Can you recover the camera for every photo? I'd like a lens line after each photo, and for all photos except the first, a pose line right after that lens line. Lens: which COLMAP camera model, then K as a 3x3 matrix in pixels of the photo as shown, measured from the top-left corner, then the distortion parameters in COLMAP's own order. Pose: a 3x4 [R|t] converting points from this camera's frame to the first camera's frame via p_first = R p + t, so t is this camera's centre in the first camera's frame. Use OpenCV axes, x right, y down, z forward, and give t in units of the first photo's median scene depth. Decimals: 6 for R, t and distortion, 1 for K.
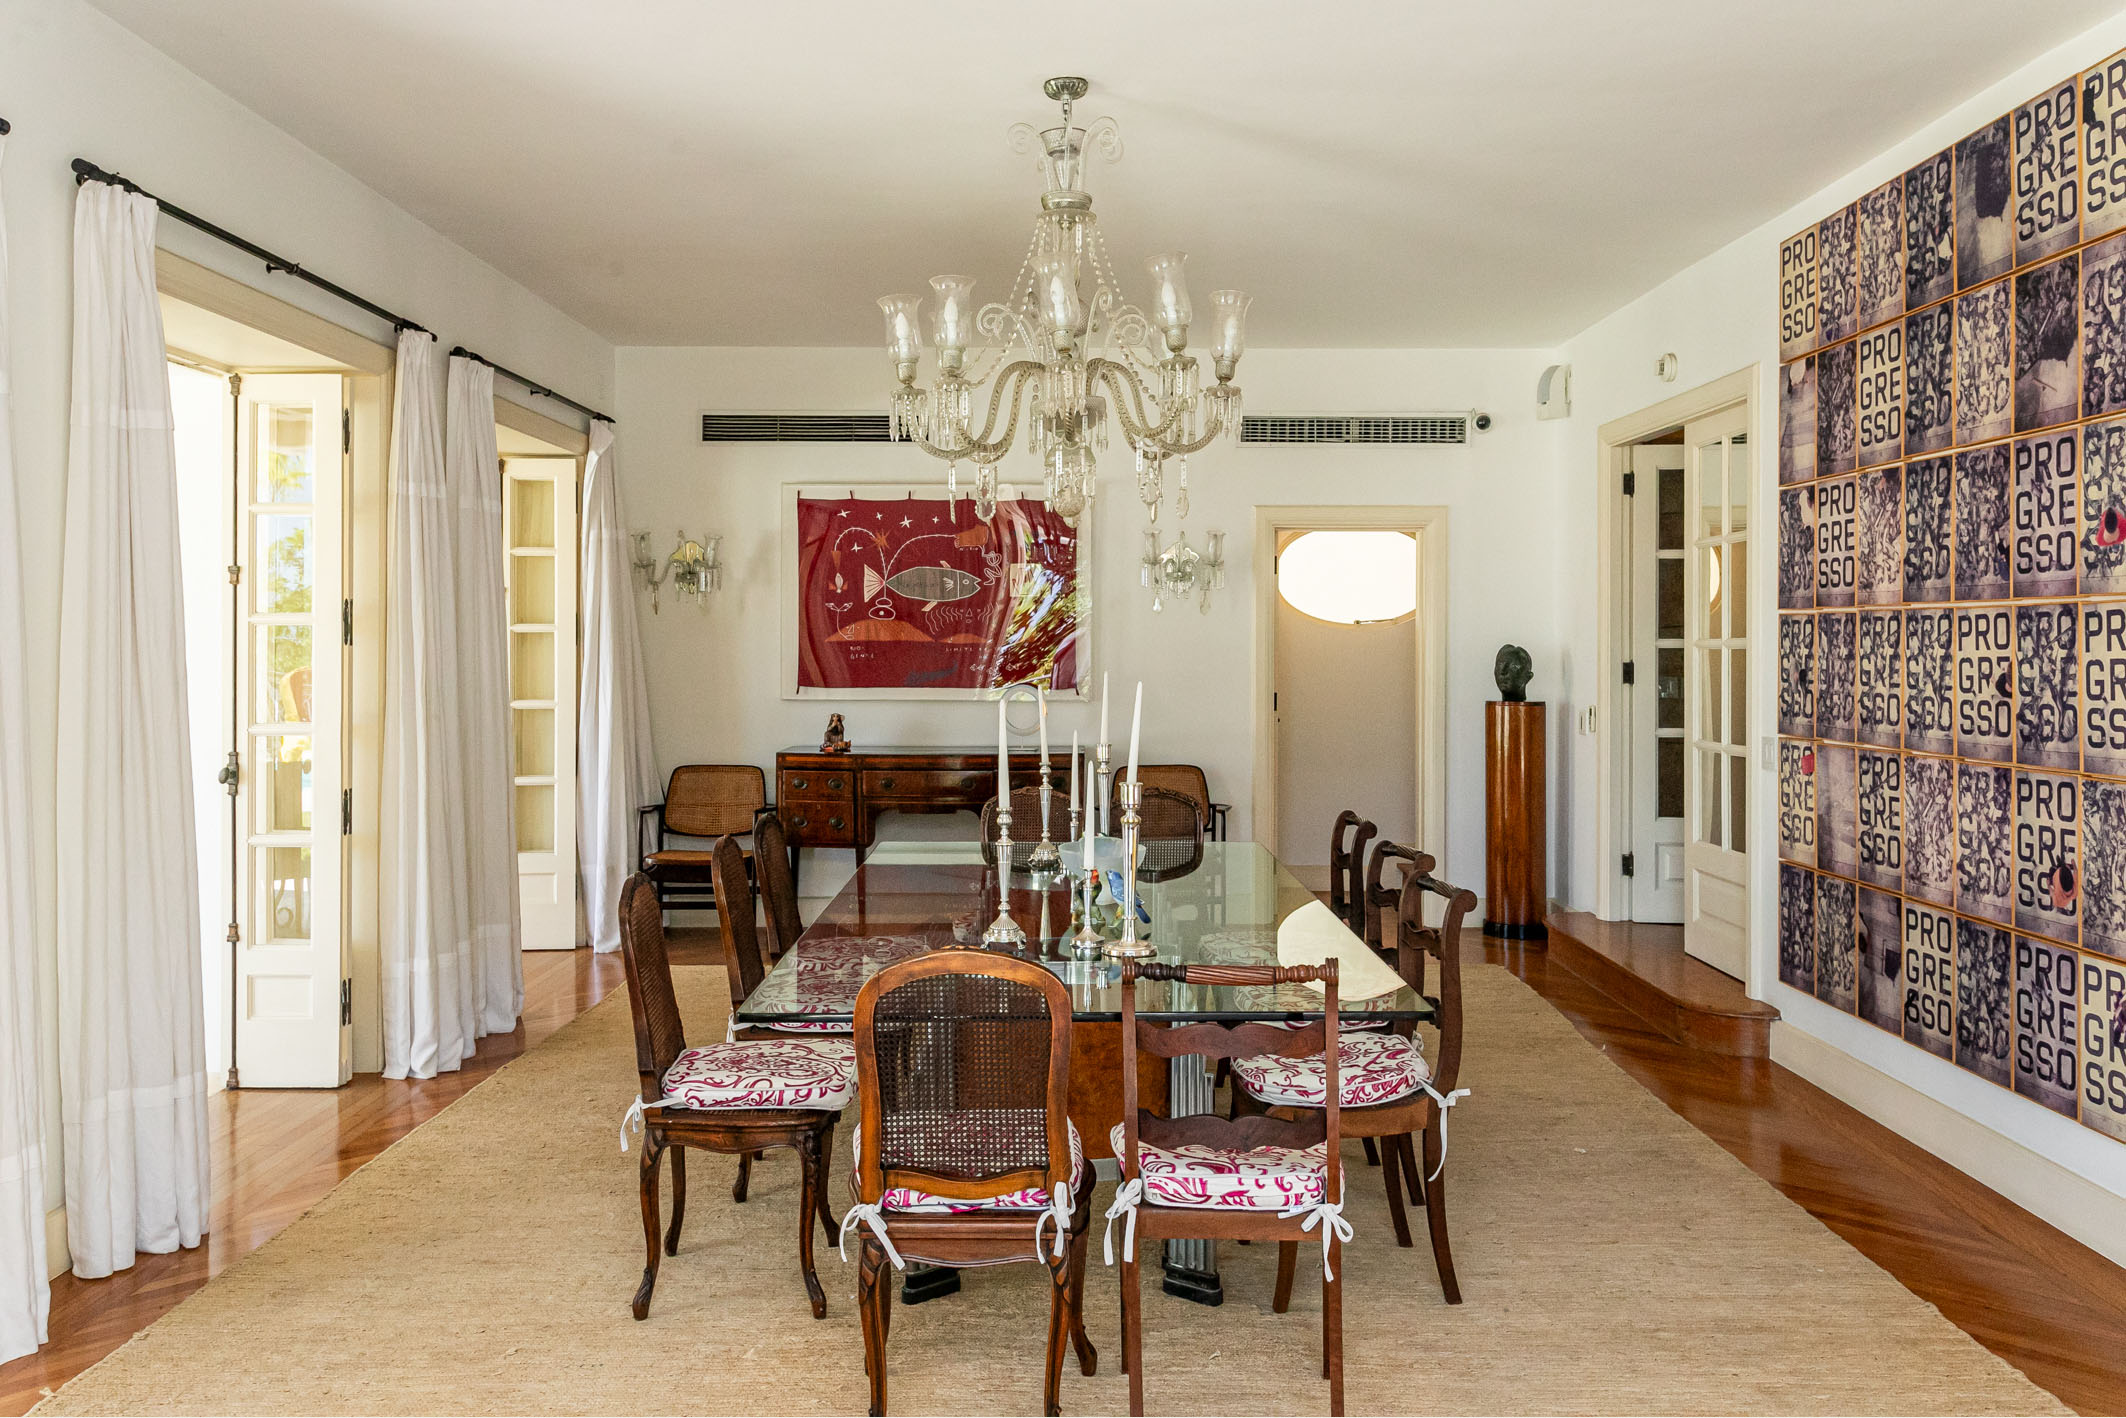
lens RADIAL K [[1621.9, 0, 1064.8], [0, 1621.9, 640.1], [0, 0, 1]] dist [0.003823, 0.005713]
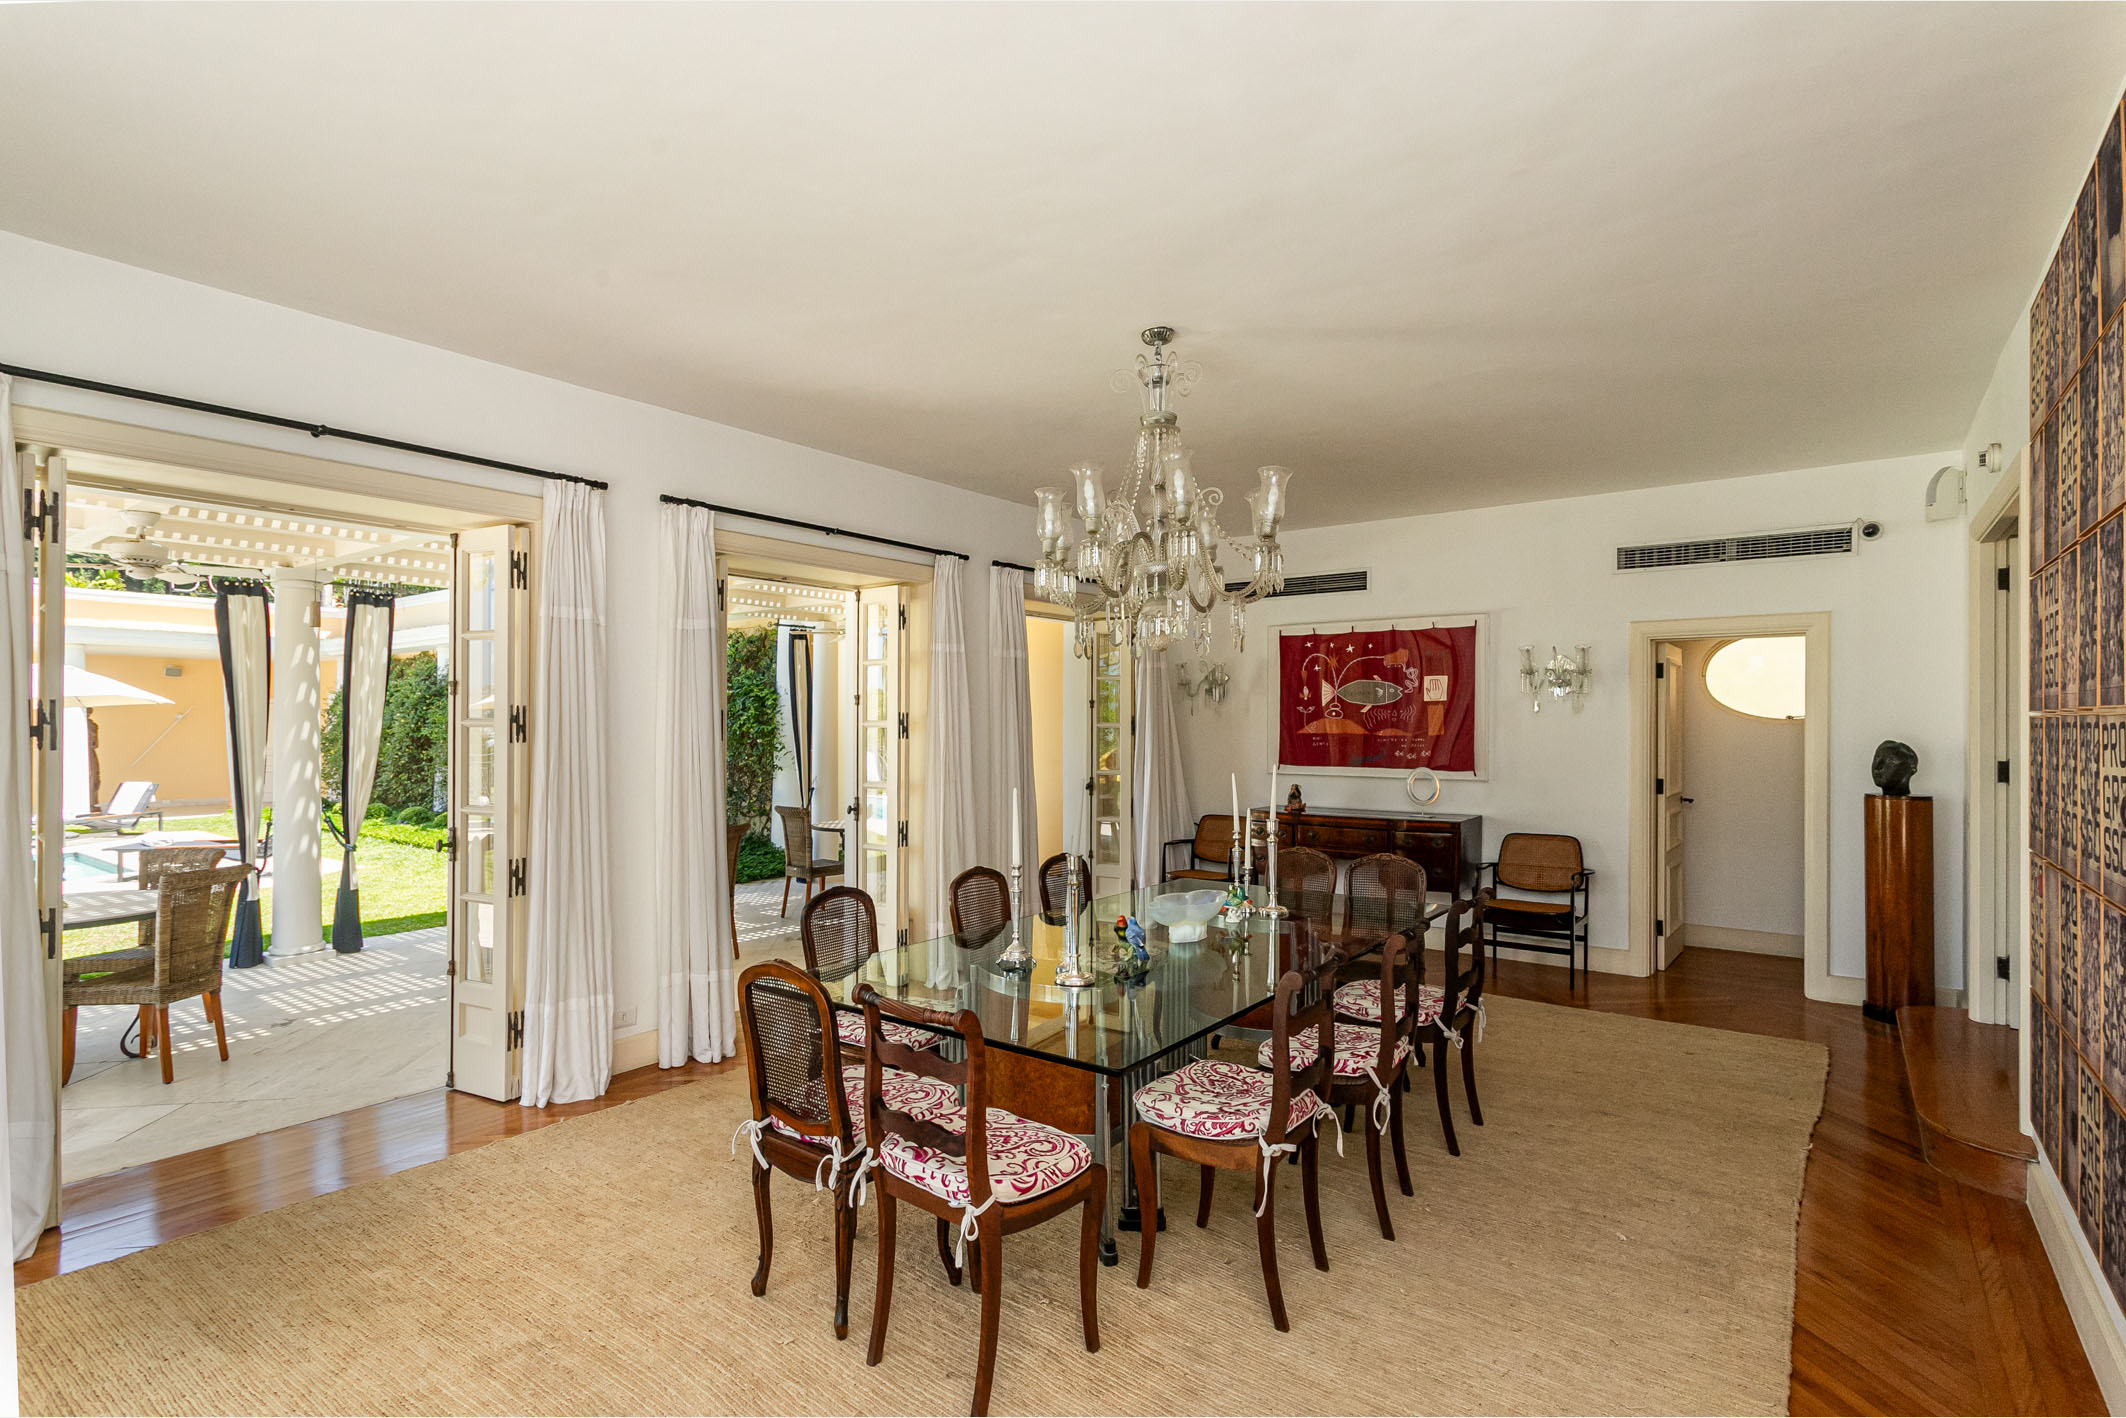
lens RADIAL K [[1032.9, 0, 1061.0], [0, 1032.9, 719.1], [0, 0, 1]] dist [-0.000044, 0.000685]
pose [[0.793790, -0.003095, -0.608184, 0.252886], [0.001064, 0.999993, -0.003700, -0.009184], [0.608191, 0.002290, 0.793788, 0.146562]]
